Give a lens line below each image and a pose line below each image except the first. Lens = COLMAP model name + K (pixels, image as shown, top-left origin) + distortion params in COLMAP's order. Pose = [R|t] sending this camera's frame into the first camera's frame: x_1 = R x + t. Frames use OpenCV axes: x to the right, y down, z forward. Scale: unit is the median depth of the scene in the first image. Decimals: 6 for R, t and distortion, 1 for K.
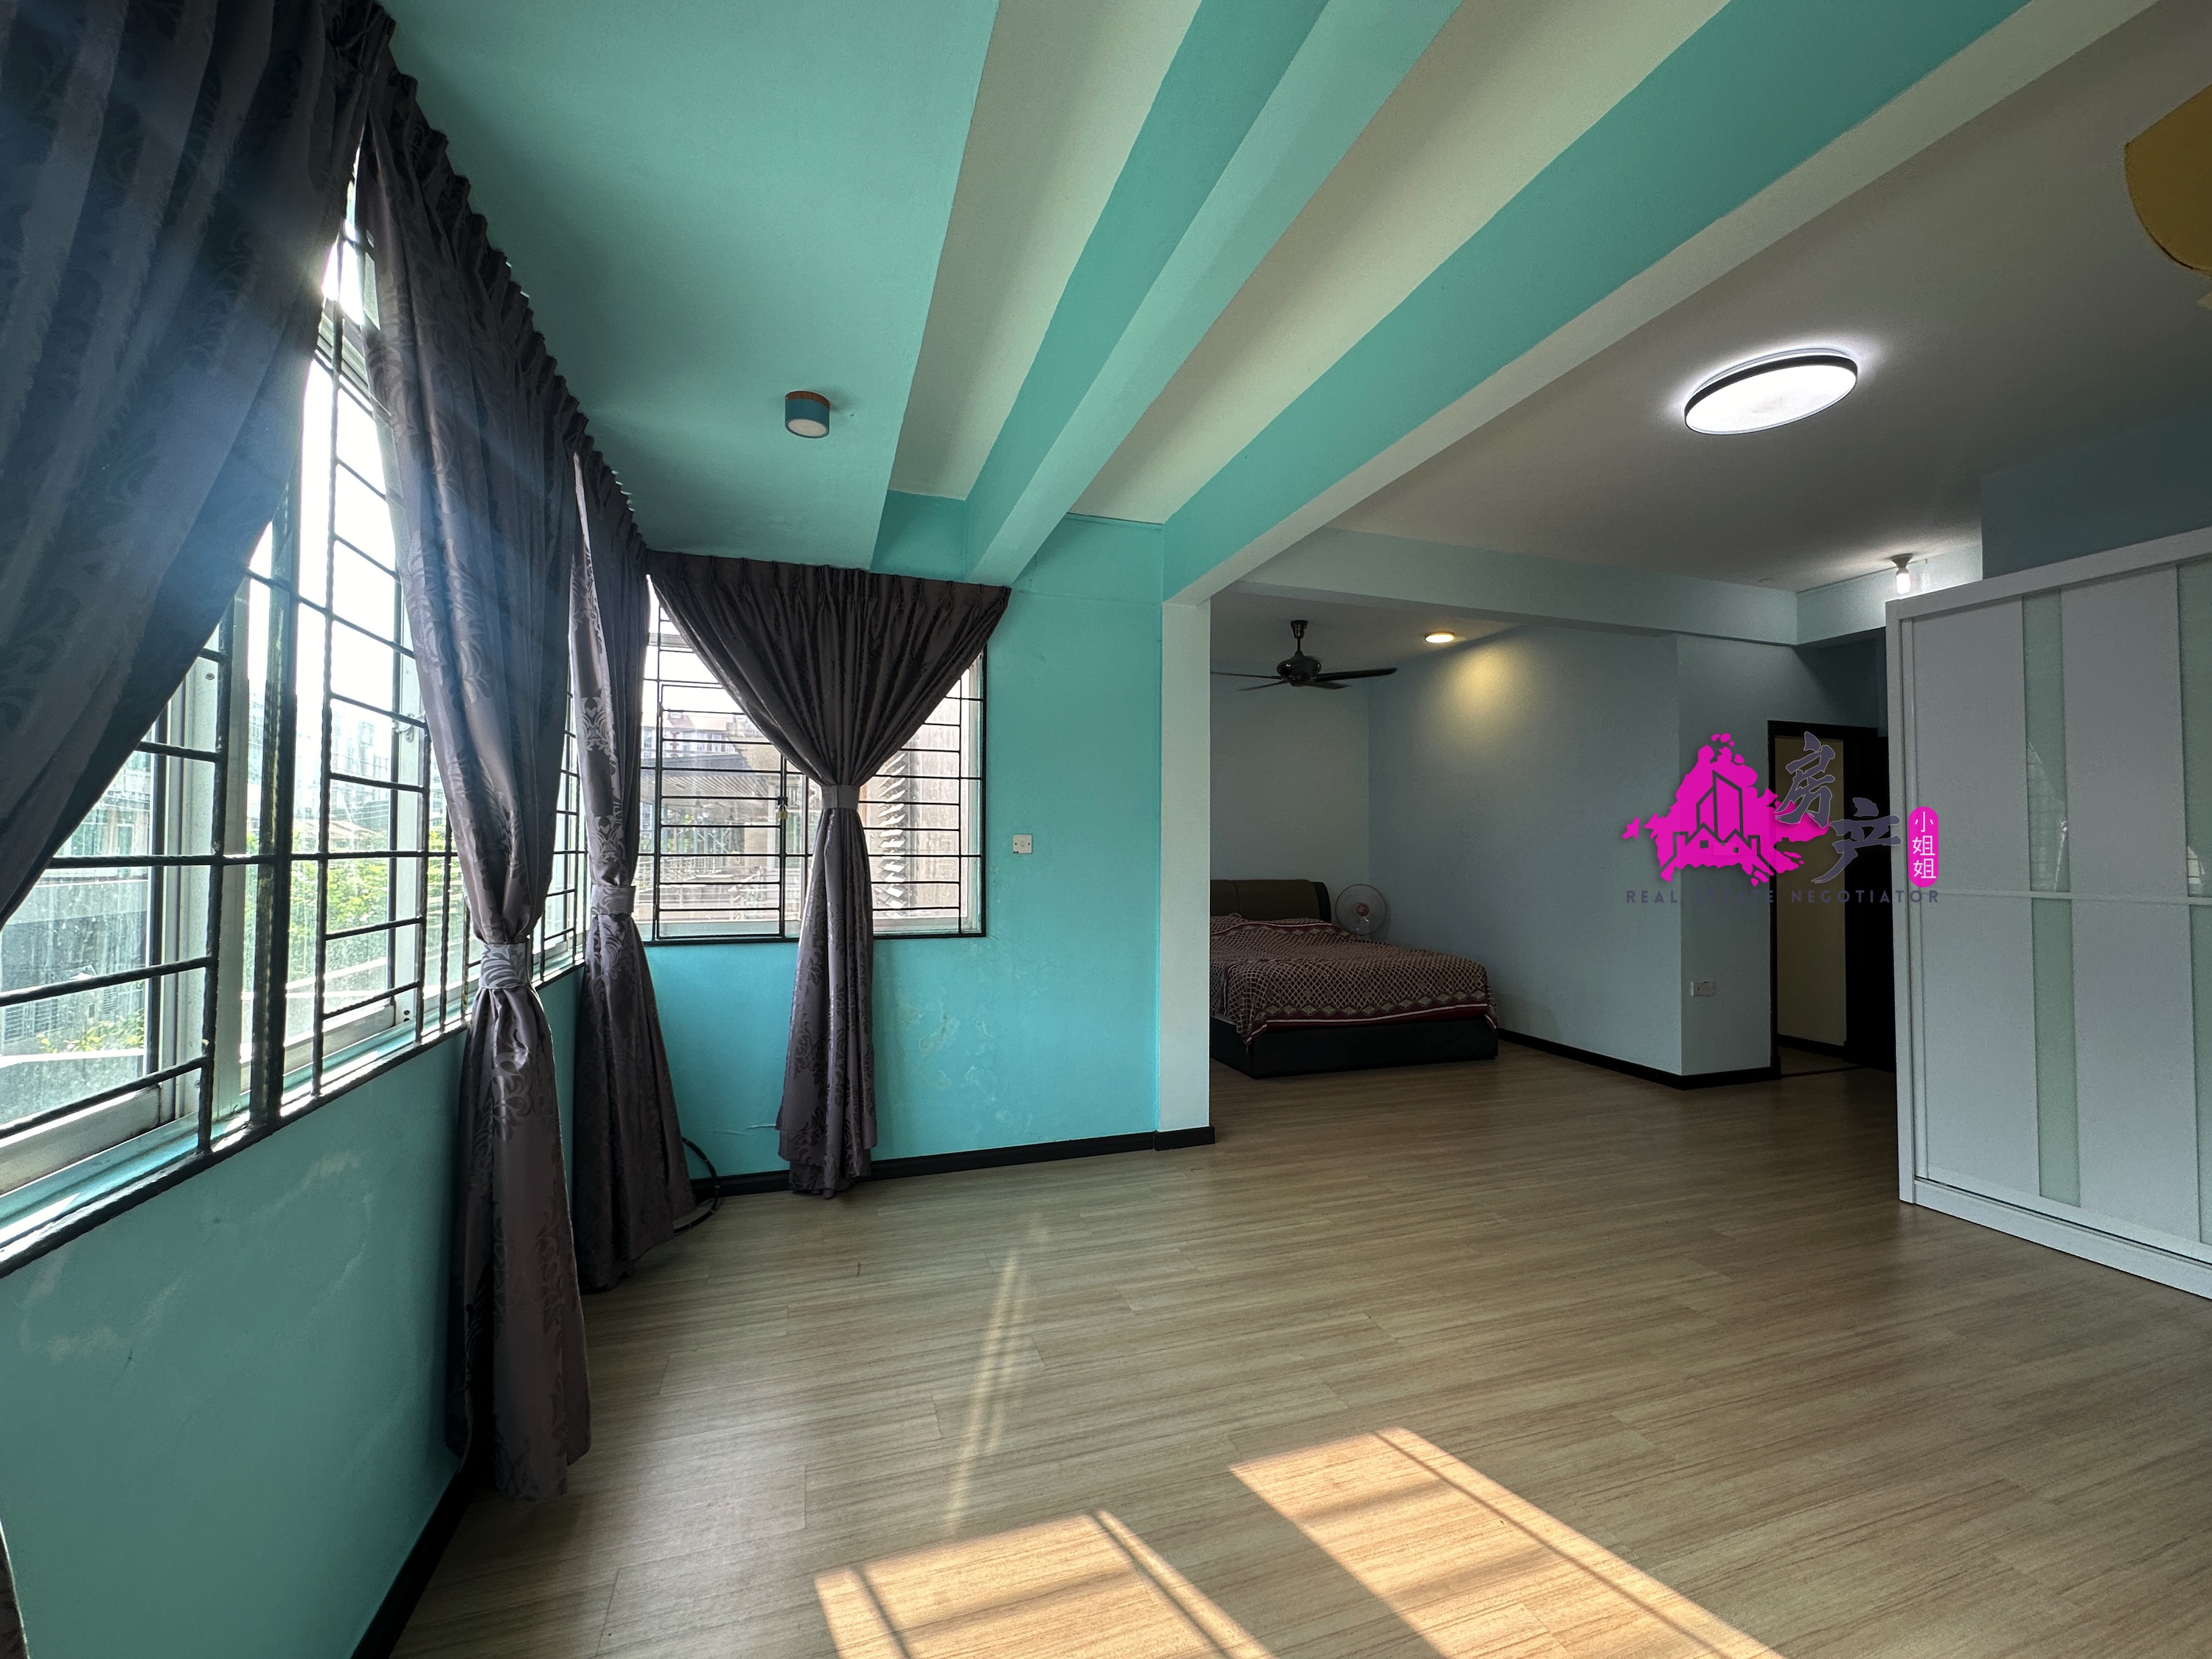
lens RADIAL K [[891.4, 0, 1117.6], [0, 891.4, 825.6], [0, 0, 1]] dist [0.004384, -0.000262]
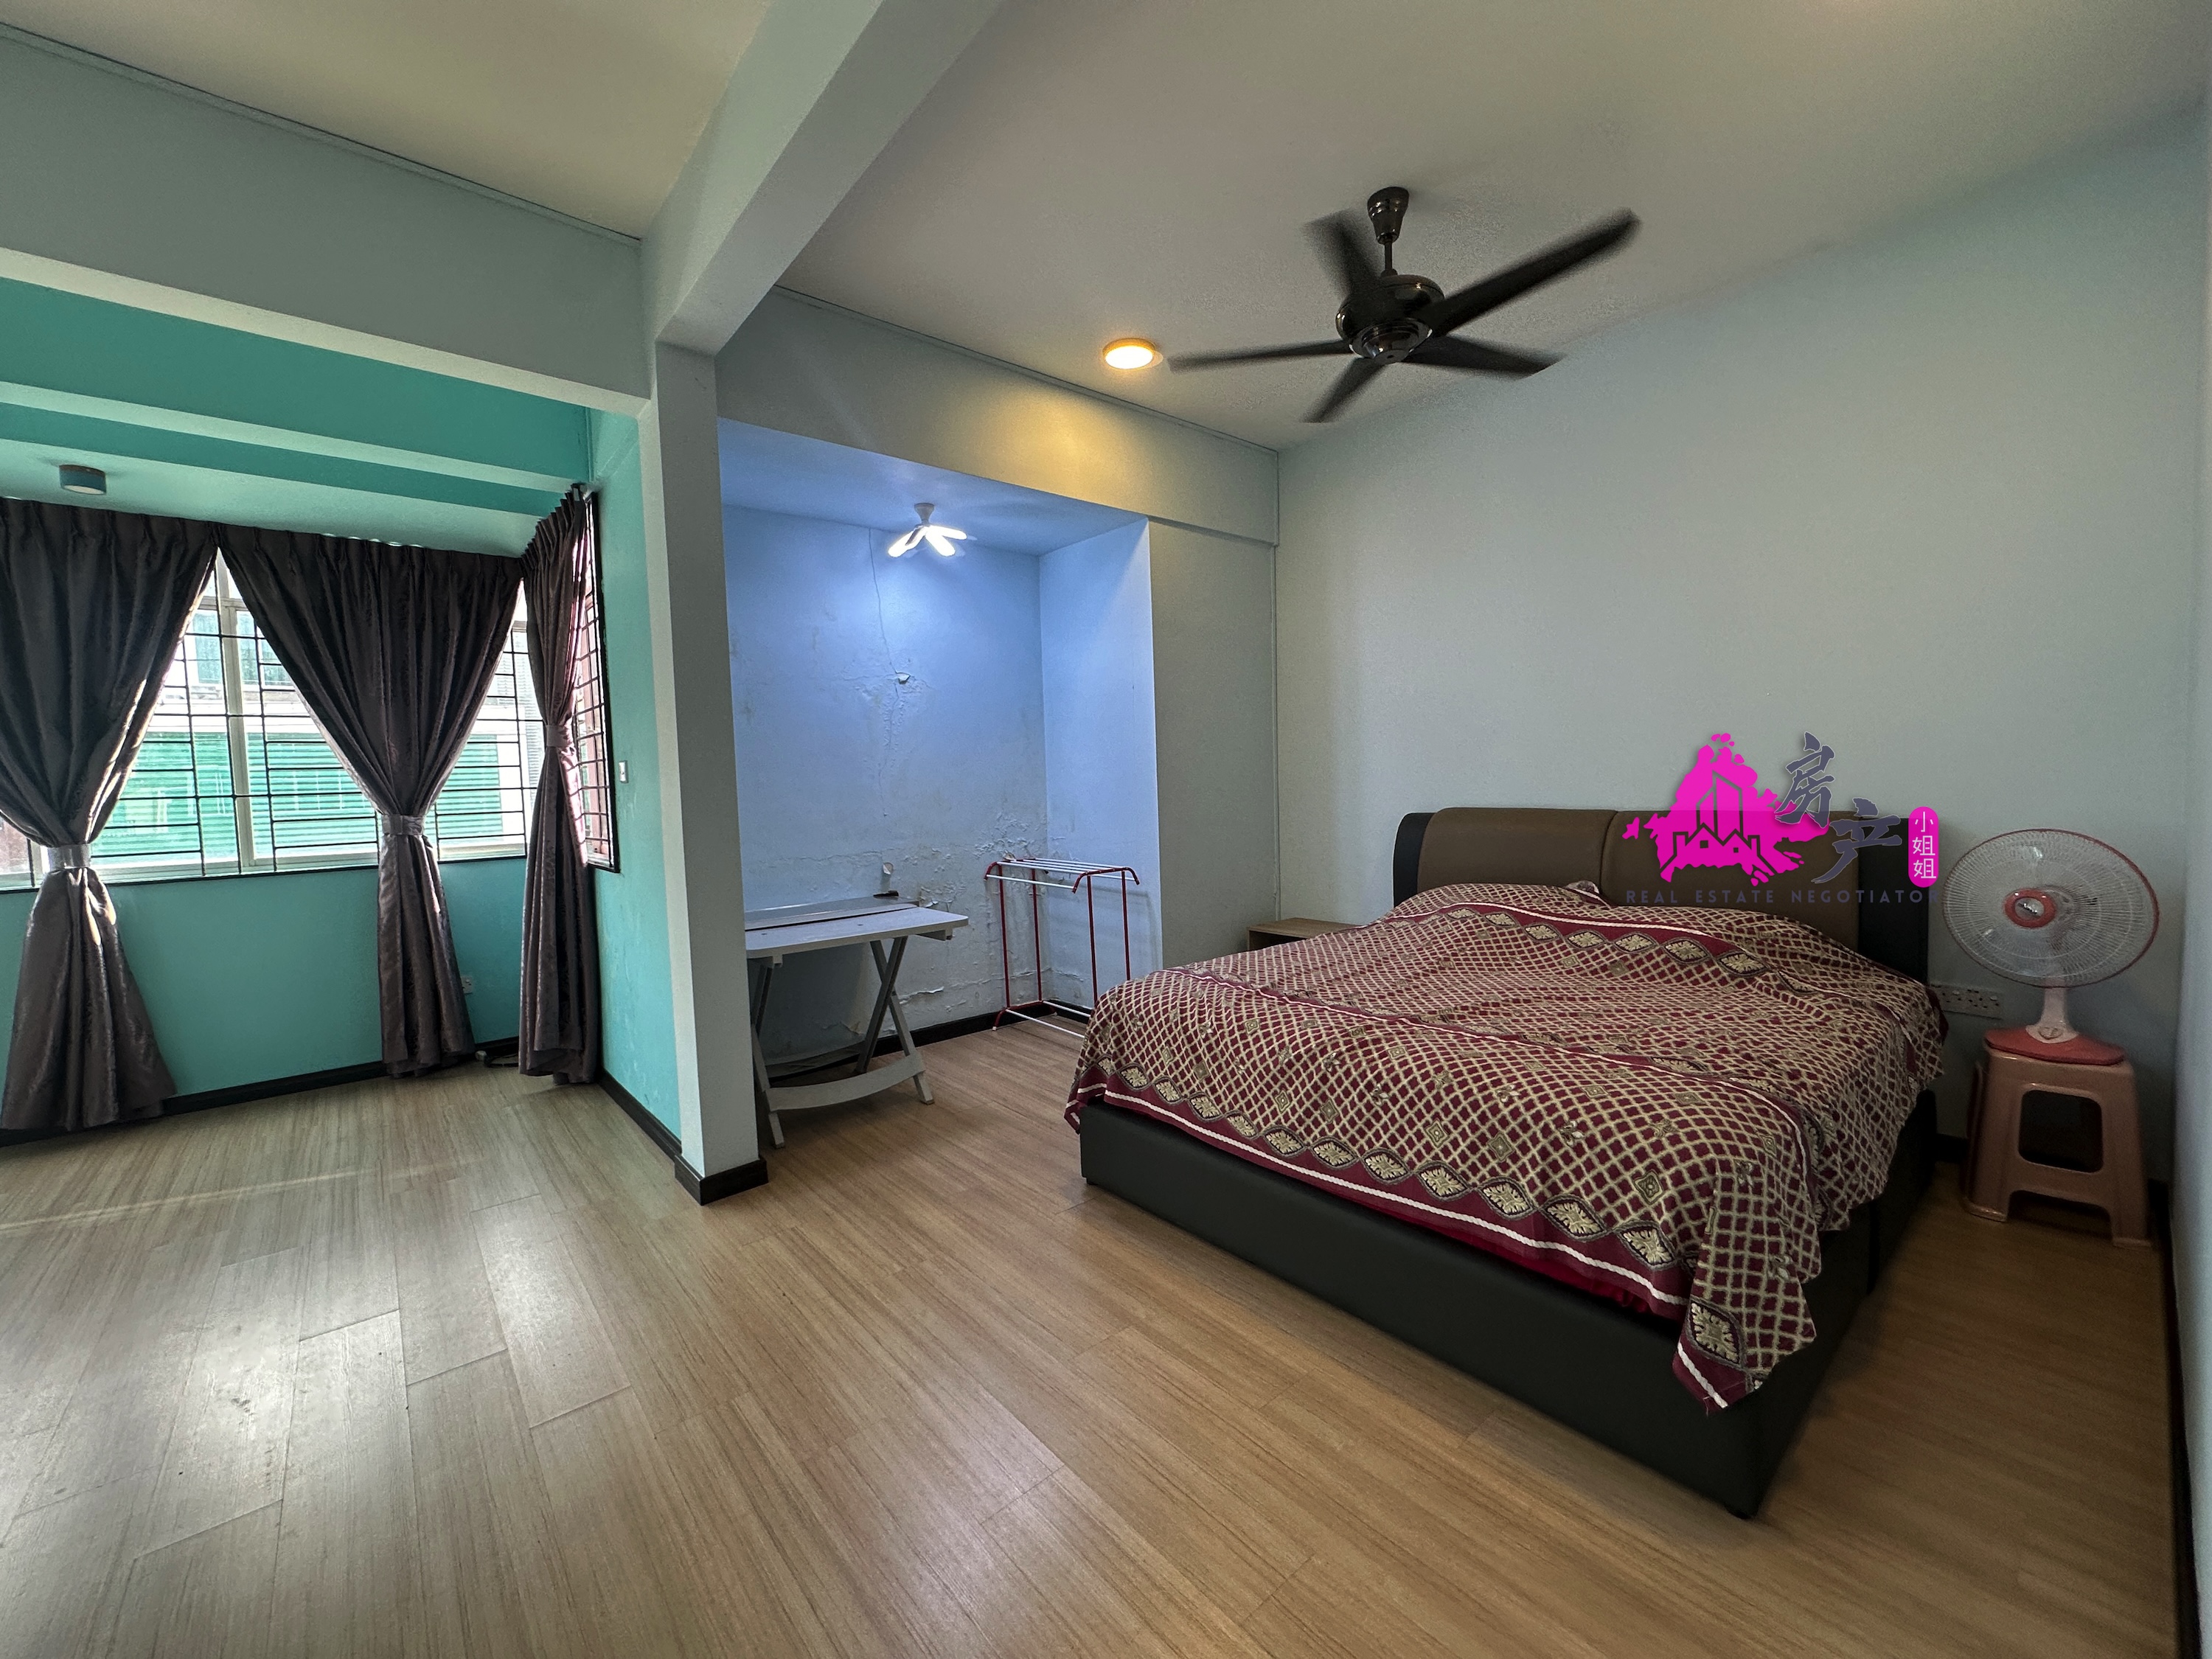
lens RADIAL K [[891.4, 0, 1111.5], [0, 891.4, 828.2], [0, 0, 1]] dist [0.004384, -0.000262]
pose [[0.358507, 0.027180, -0.933131, 1.150109], [0.054360, 0.997272, 0.049933, 0.075968], [0.931943, -0.068627, 0.356051, 1.461193]]
